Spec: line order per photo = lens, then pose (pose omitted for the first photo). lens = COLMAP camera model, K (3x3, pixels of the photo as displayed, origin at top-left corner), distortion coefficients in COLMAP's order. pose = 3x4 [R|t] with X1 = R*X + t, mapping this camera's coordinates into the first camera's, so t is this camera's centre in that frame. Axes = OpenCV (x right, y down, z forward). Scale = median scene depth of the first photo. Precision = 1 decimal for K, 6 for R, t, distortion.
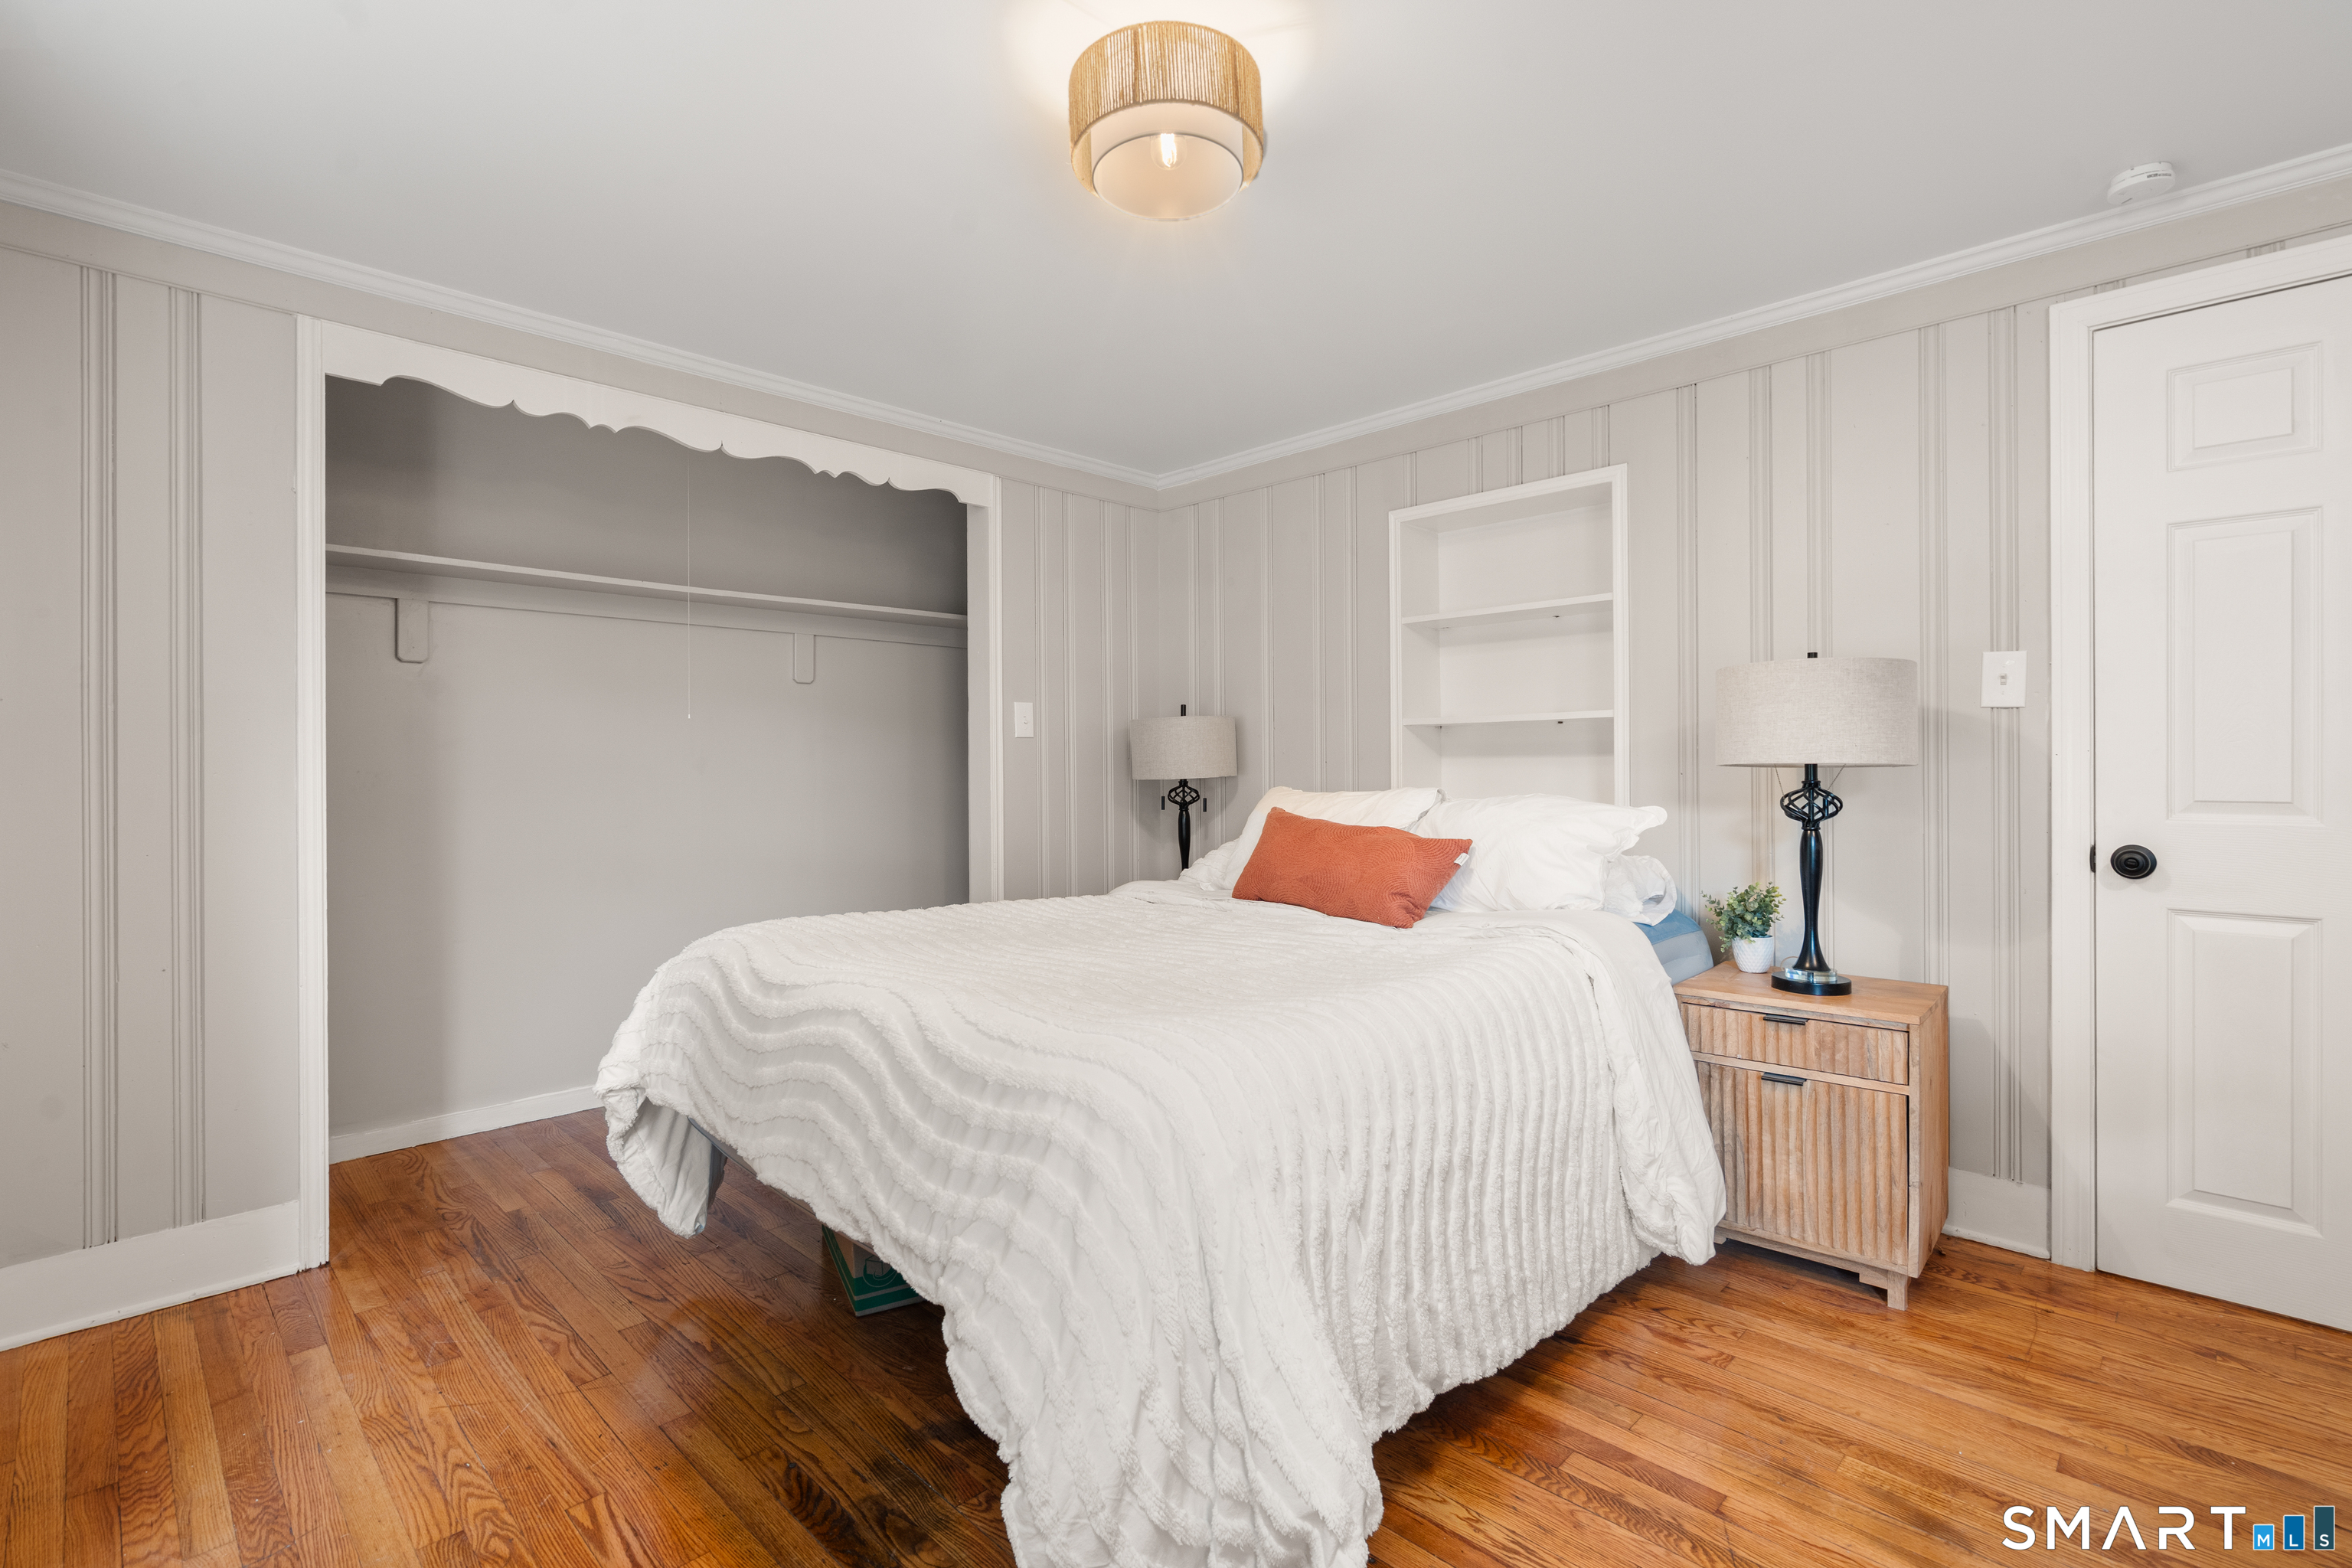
lens RADIAL K [[1083.6, 0, 1169.3], [0, 1083.6, 766.6], [0, 0, 1]] dist [-0.009224, 0.002577]
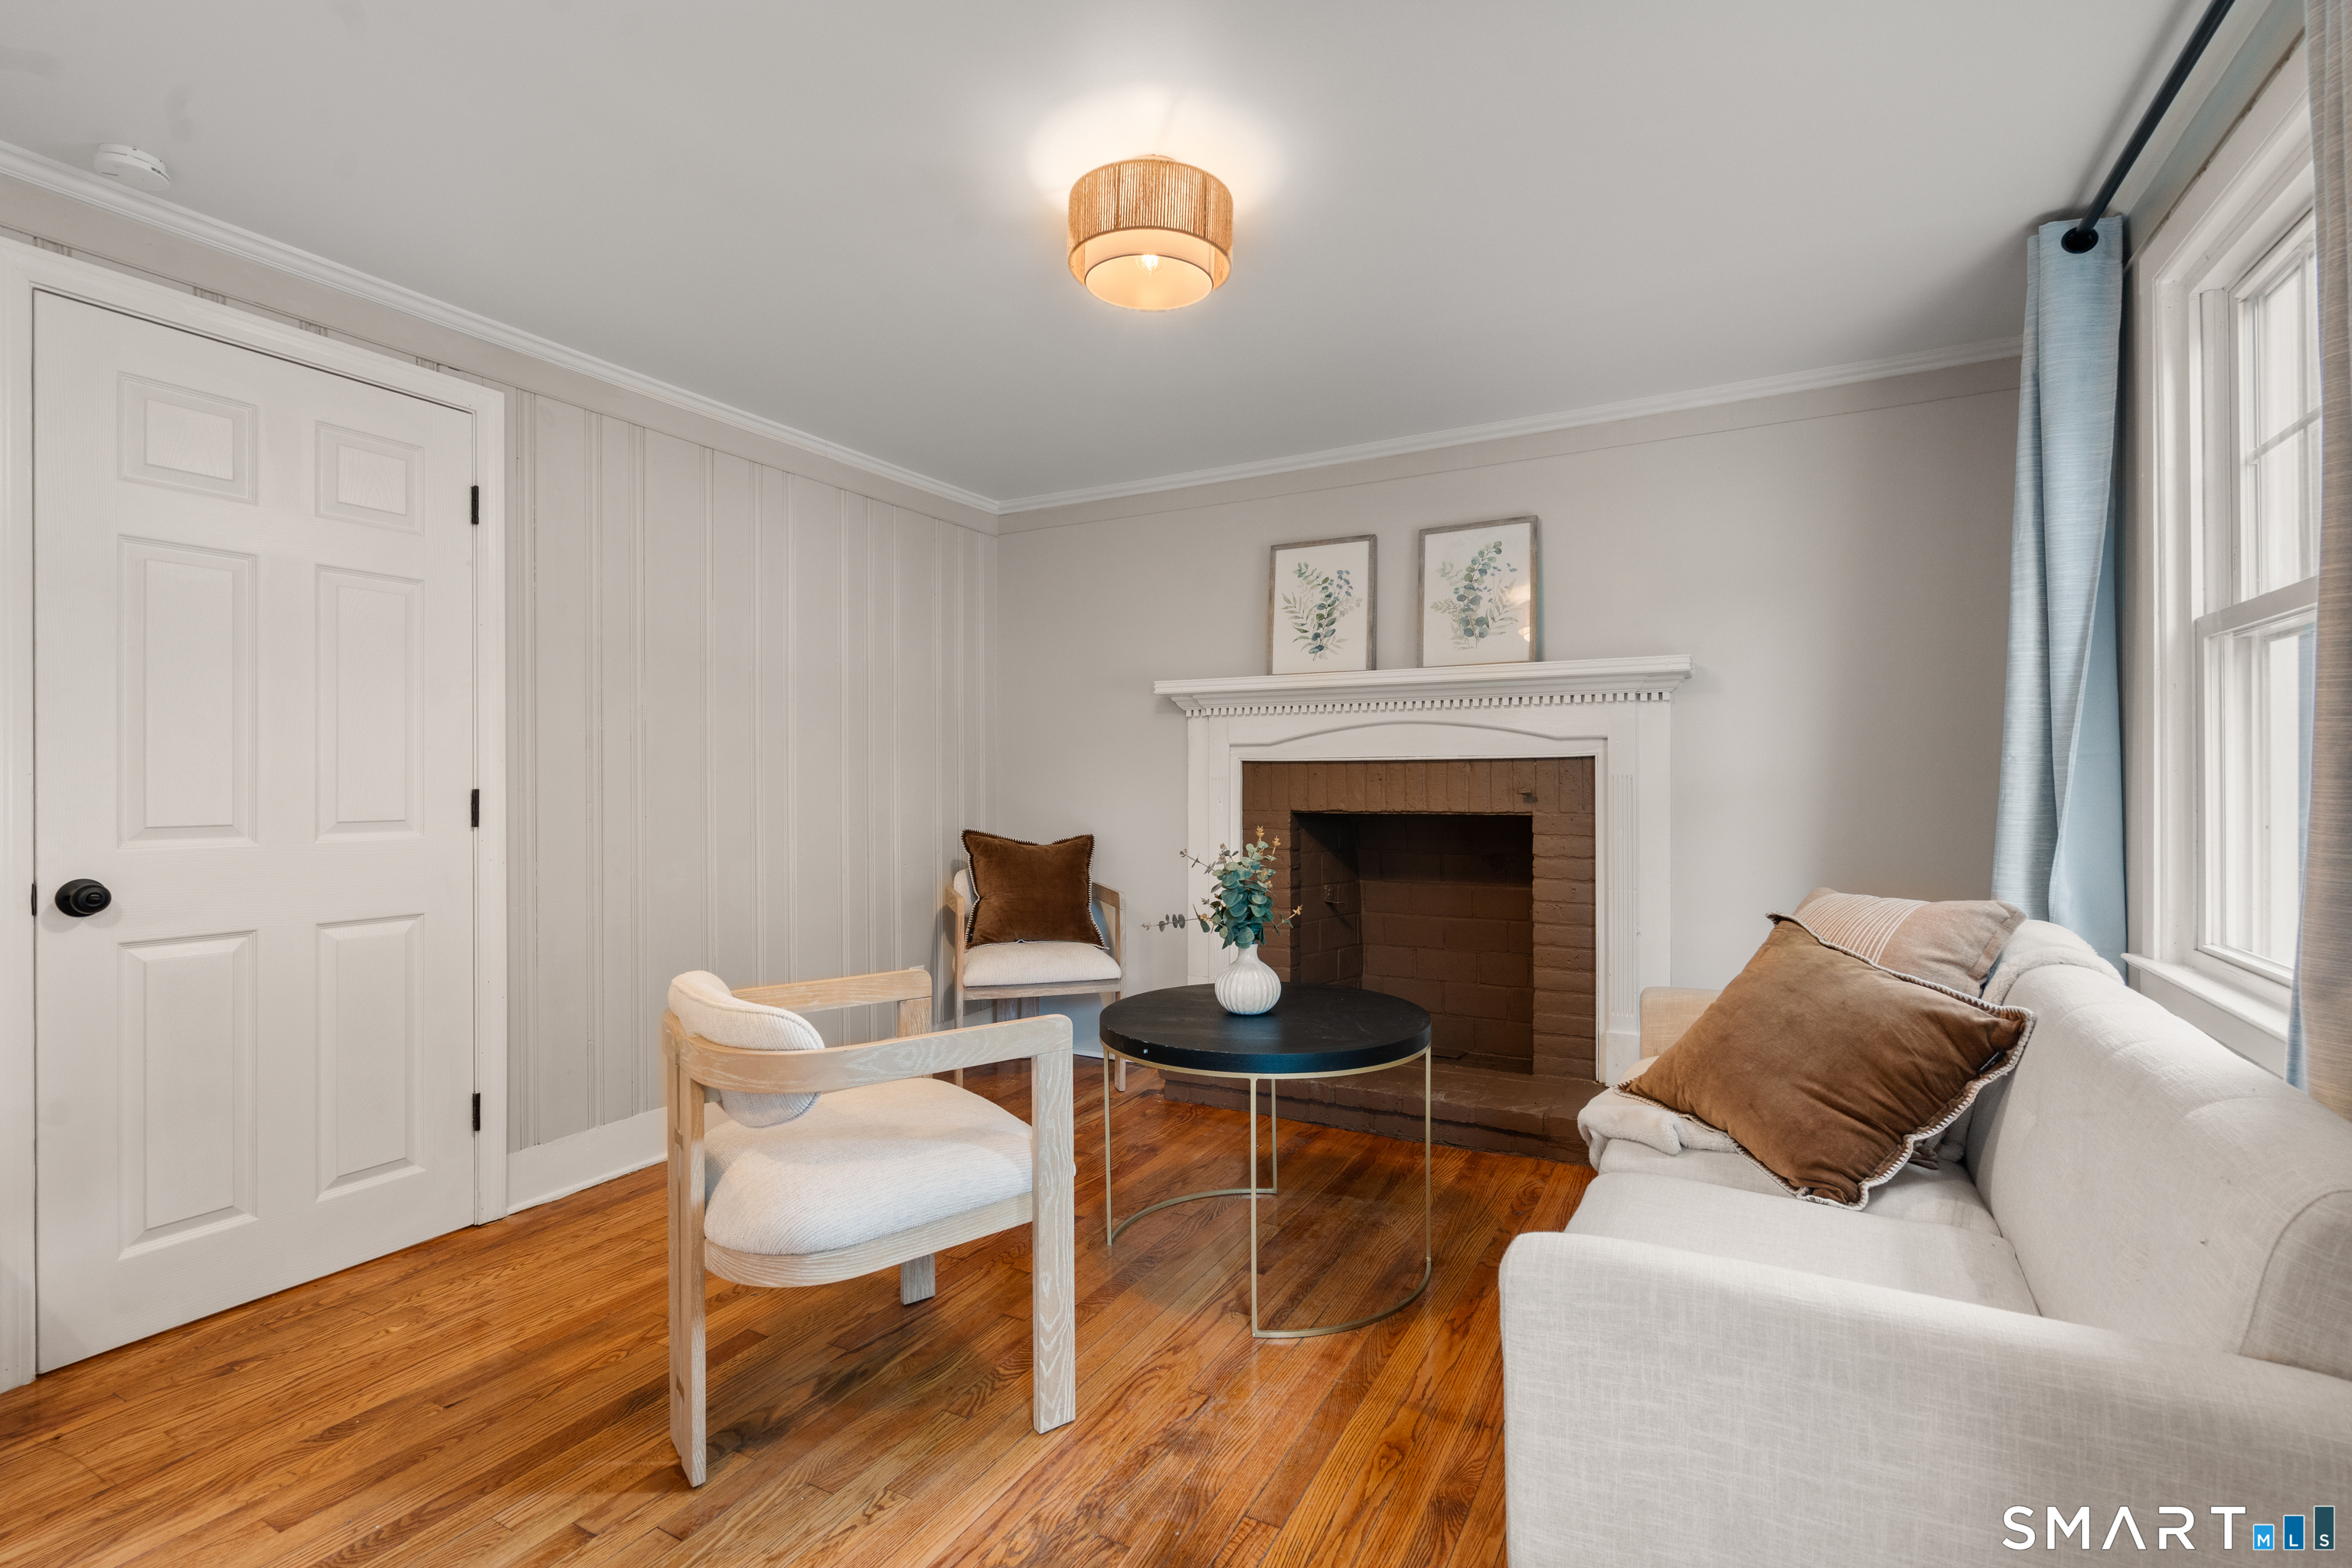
lens RADIAL K [[1083.6, 0, 1168.4], [0, 1083.6, 785.1], [0, 0, 1]] dist [-0.009224, 0.002577]
pose [[-0.280644, 0.004835, 0.959800, -0.248062], [0.009411, 0.999953, -0.002286, 0.005106], [-0.959766, 0.008391, -0.280676, 0.411276]]
